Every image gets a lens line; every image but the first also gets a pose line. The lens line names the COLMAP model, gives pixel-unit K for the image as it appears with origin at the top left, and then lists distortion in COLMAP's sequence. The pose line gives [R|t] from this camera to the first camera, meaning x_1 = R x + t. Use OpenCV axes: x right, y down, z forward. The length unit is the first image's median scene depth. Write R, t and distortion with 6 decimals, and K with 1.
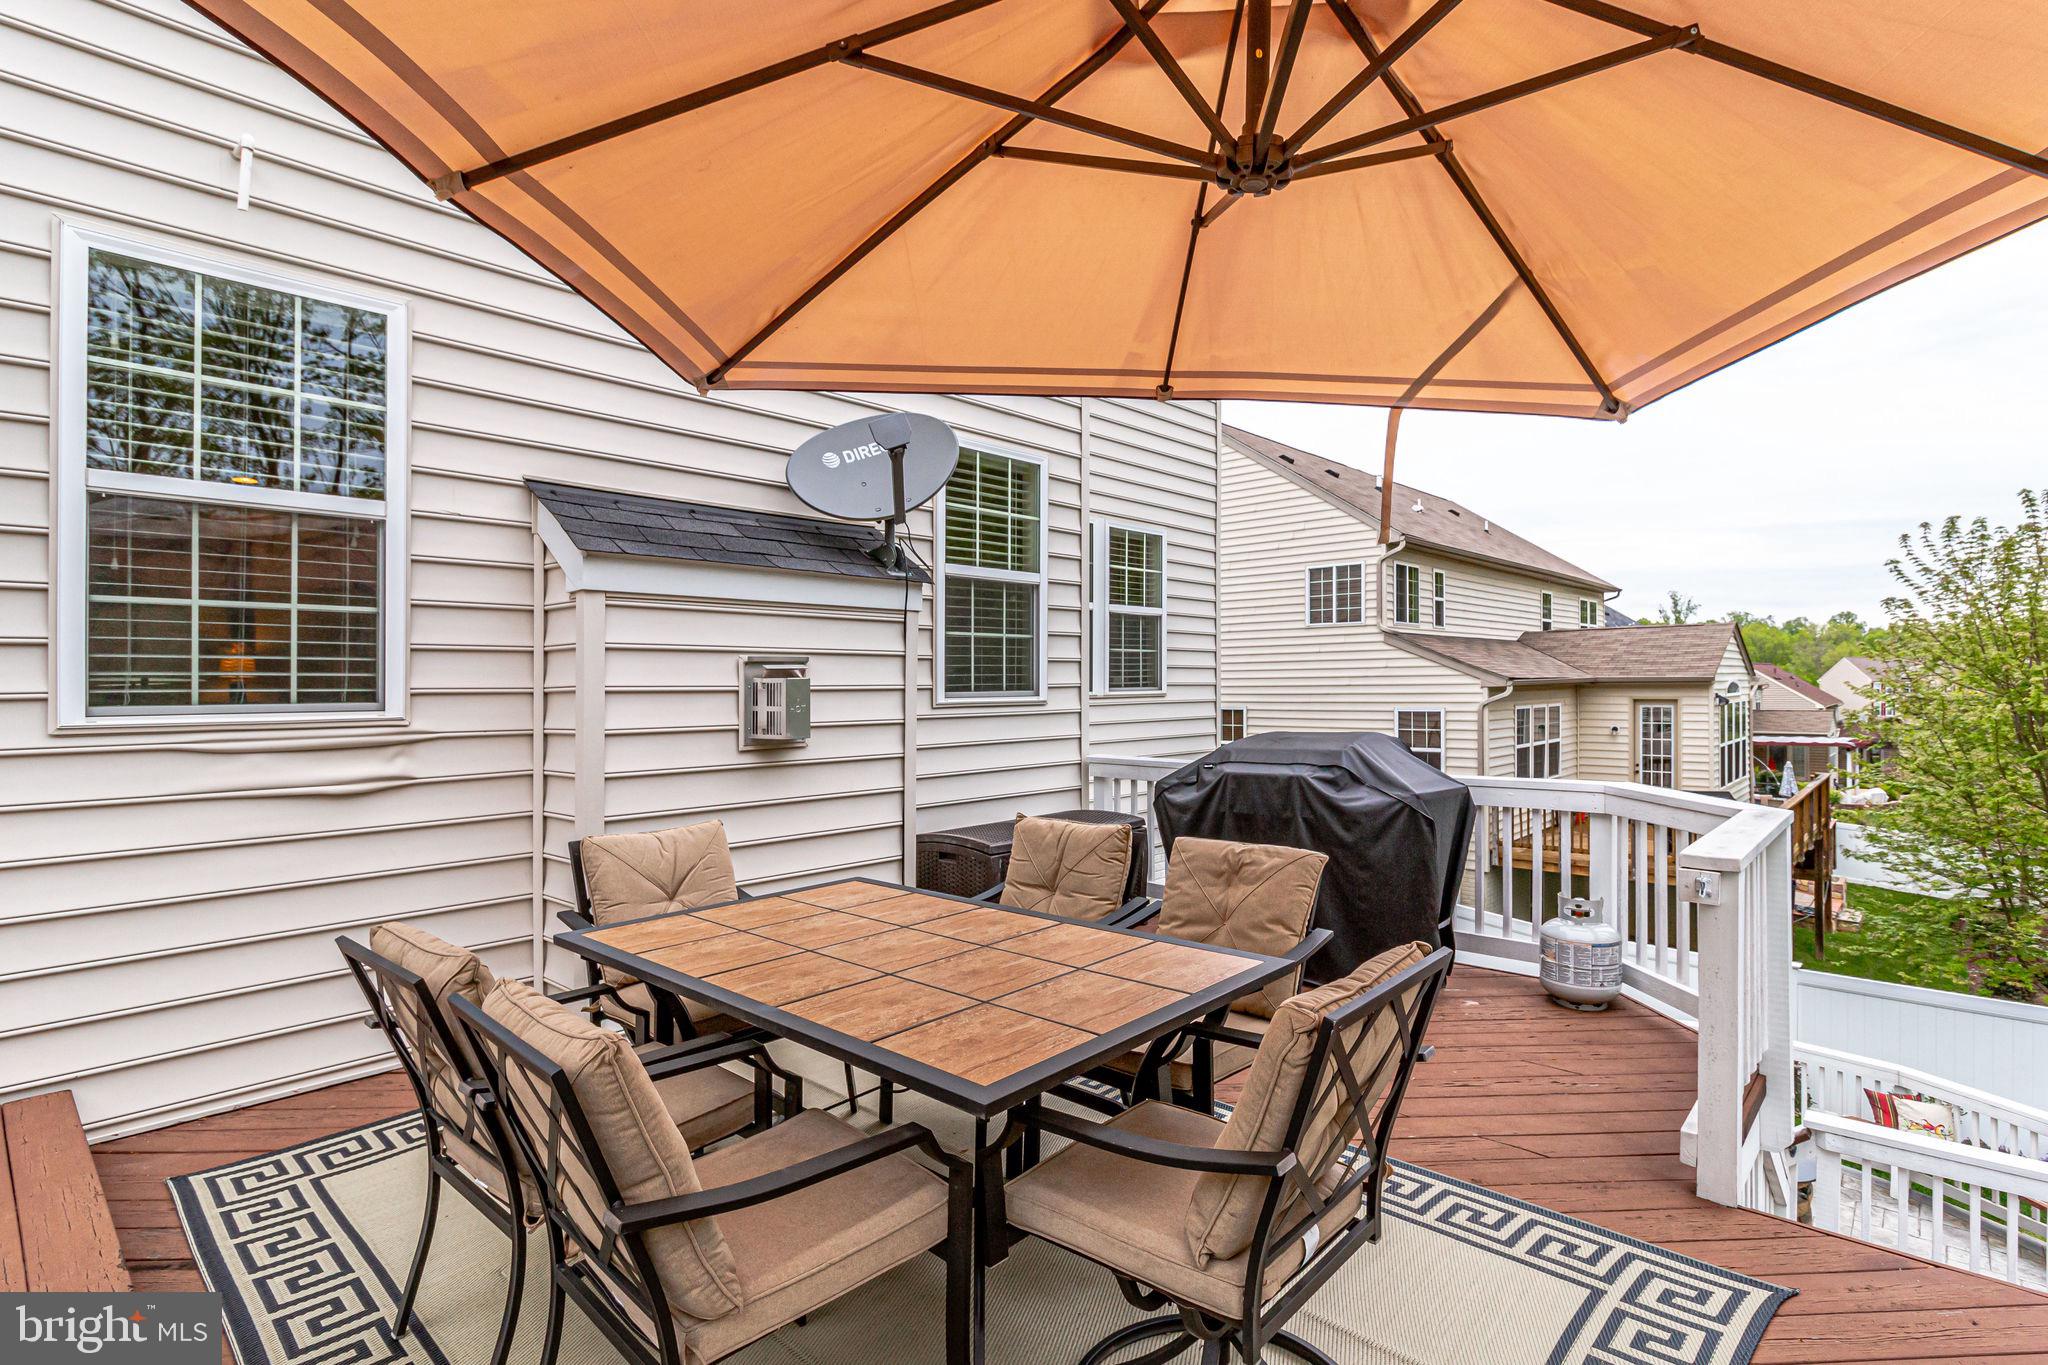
lens RADIAL K [[999.8, 0, 1032.1], [0, 999.8, 688.3], [0, 0, 1]] dist [0.001467, -0.002775]
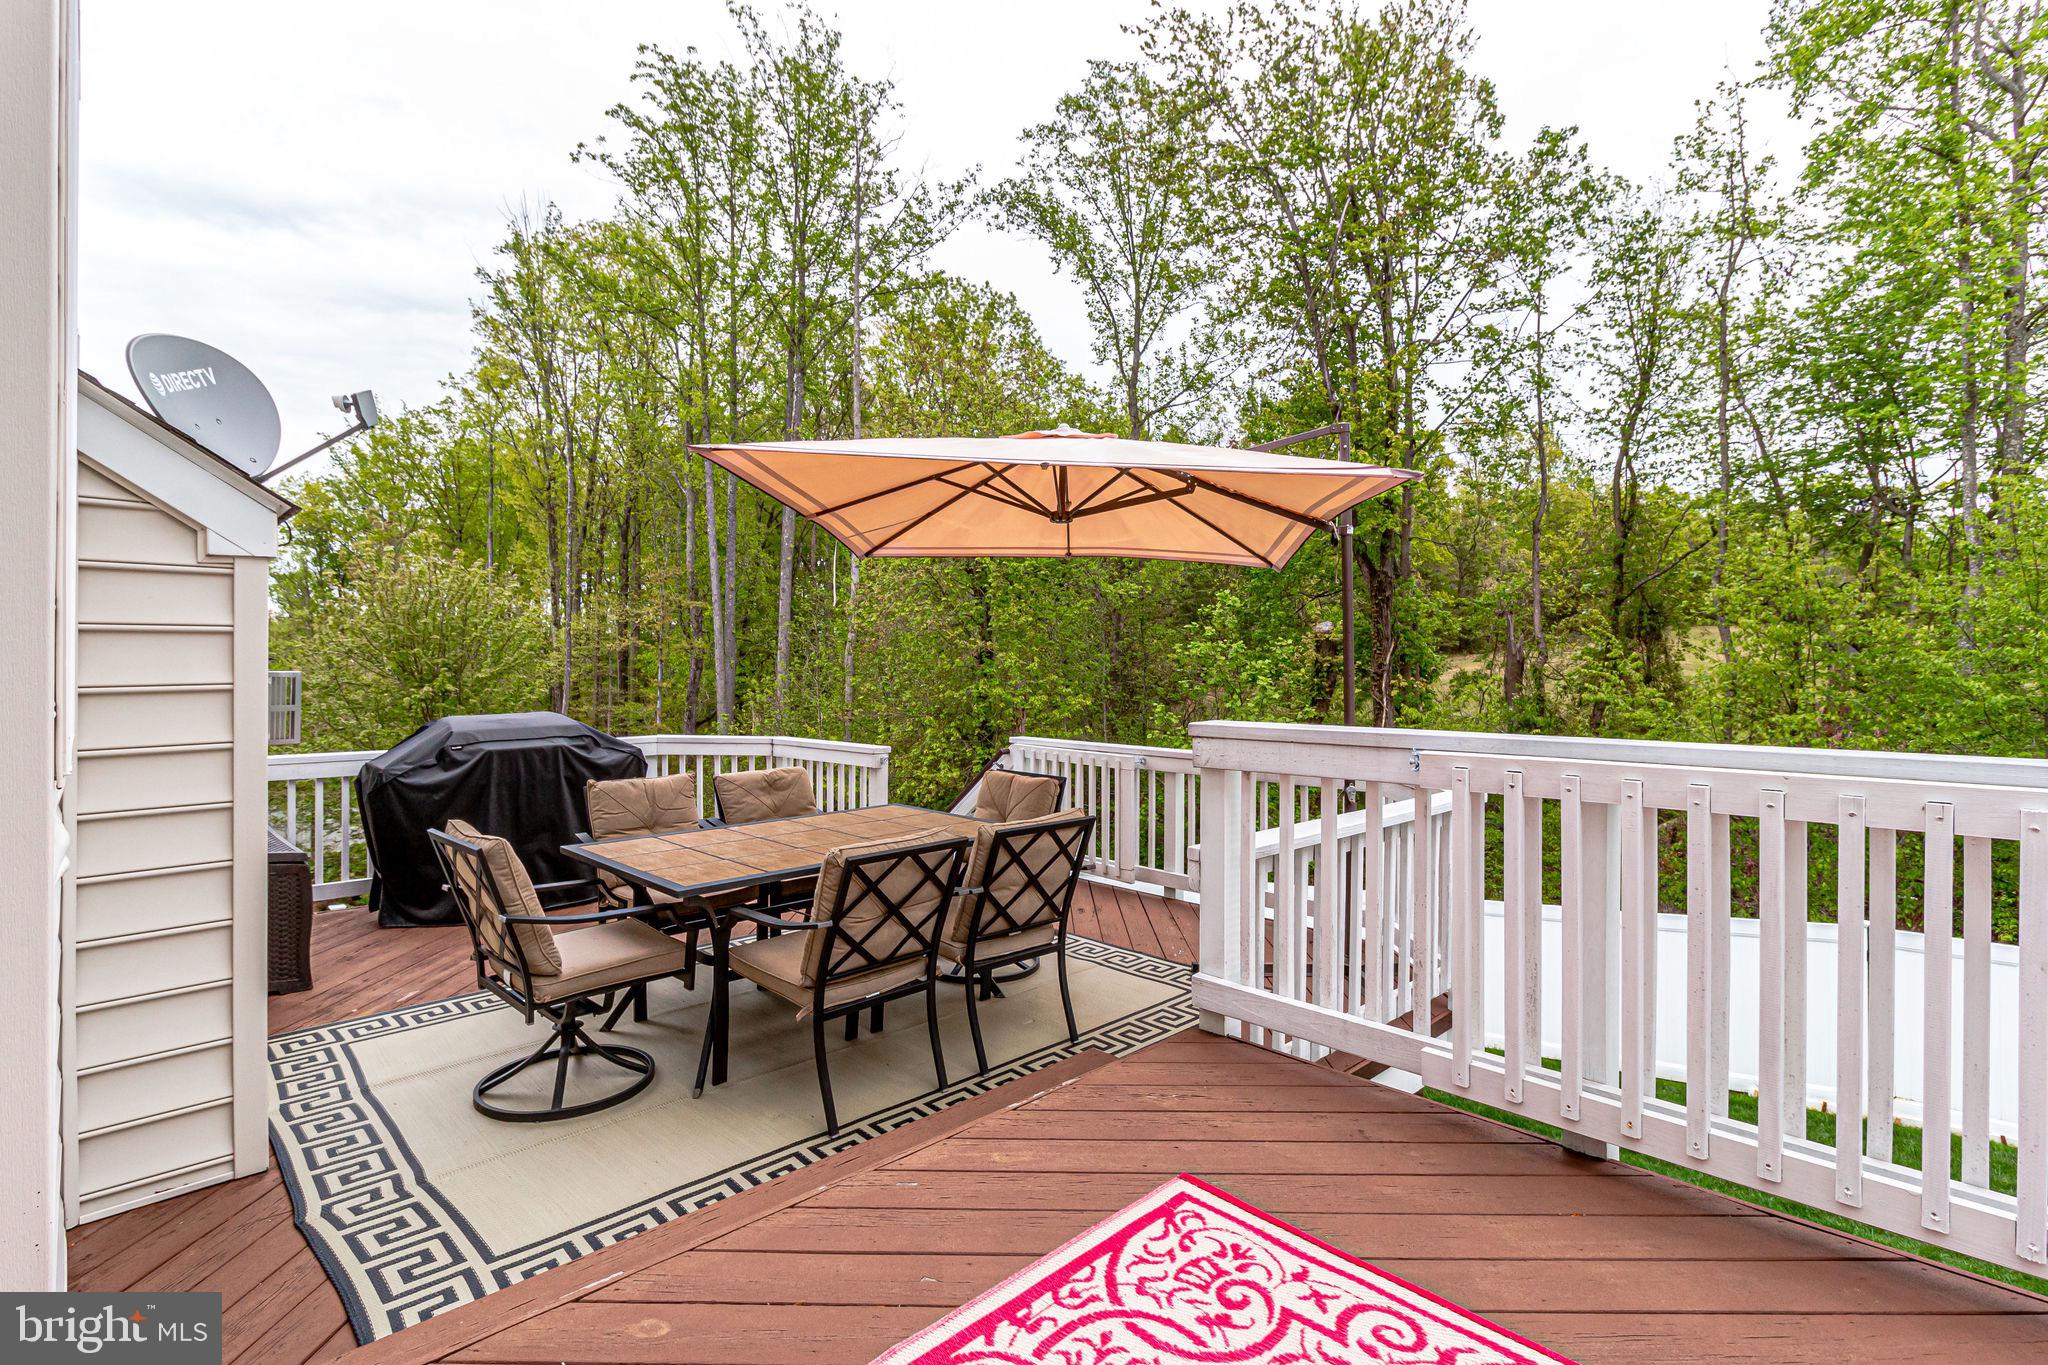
lens RADIAL K [[986.3, 0, 1018.6], [0, 986.3, 676.9], [0, 0, 1]] dist [-0.004530, 0.000024]
pose [[0.053743, -0.009254, 0.998512, -0.288596], [0.007524, 0.999932, 0.008862, -0.002431], [-0.998526, 0.007037, 0.053809, 0.097488]]
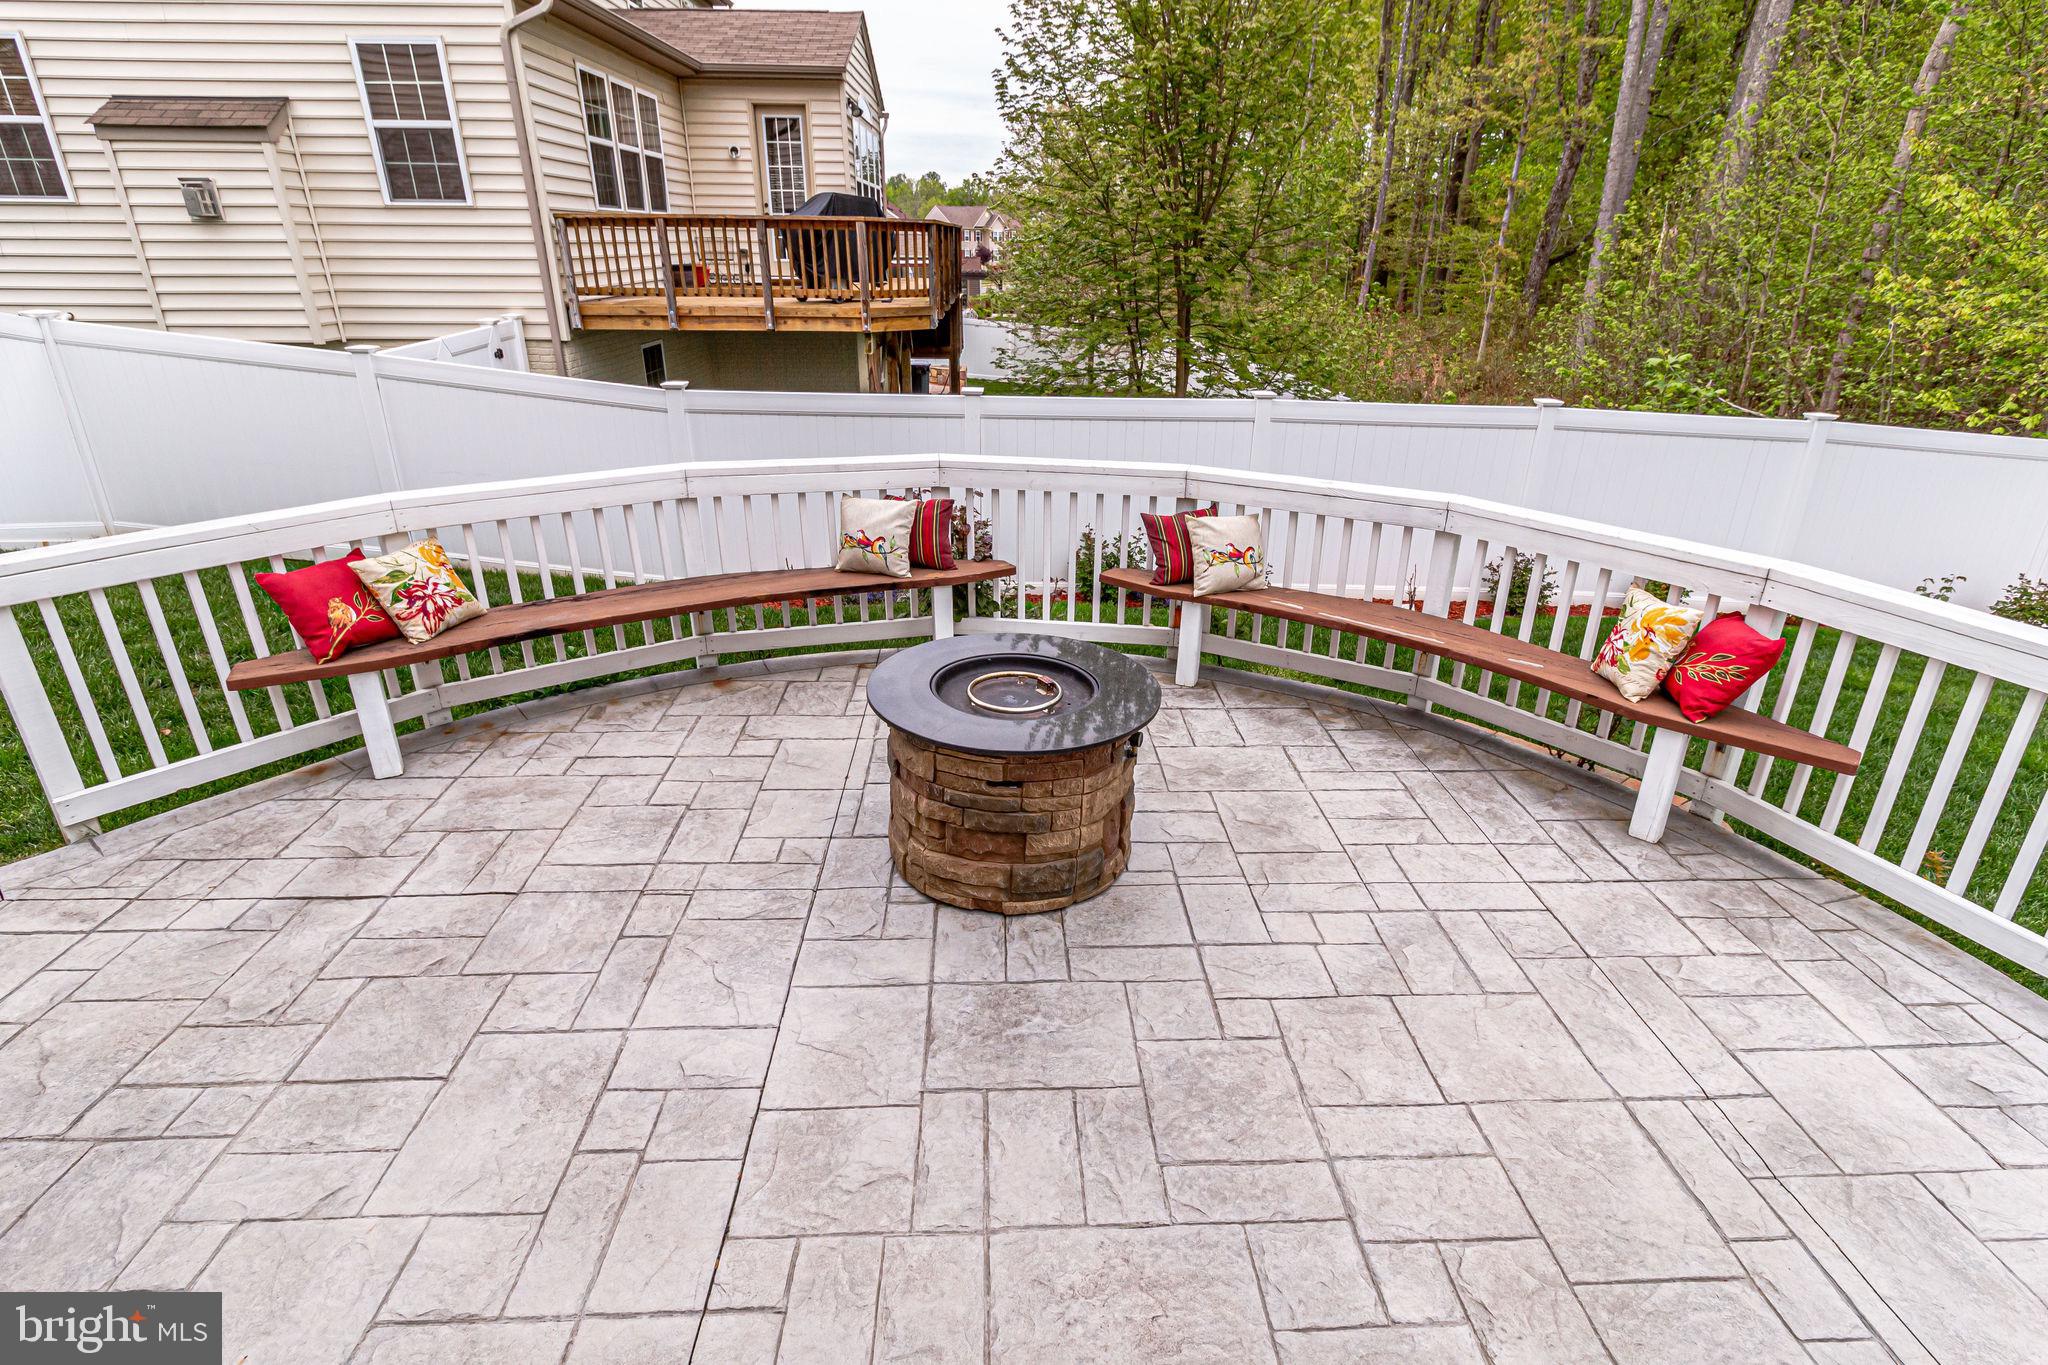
lens RADIAL K [[999.8, 0, 1036.9], [0, 999.8, 670.9], [0, 0, 1]] dist [0.001467, -0.002775]
pose [[0.711108, -0.265069, 0.651201, 0.230346], [-0.009340, 0.922566, 0.385727, 0.150341], [-0.703020, -0.280376, 0.653569, 0.367106]]
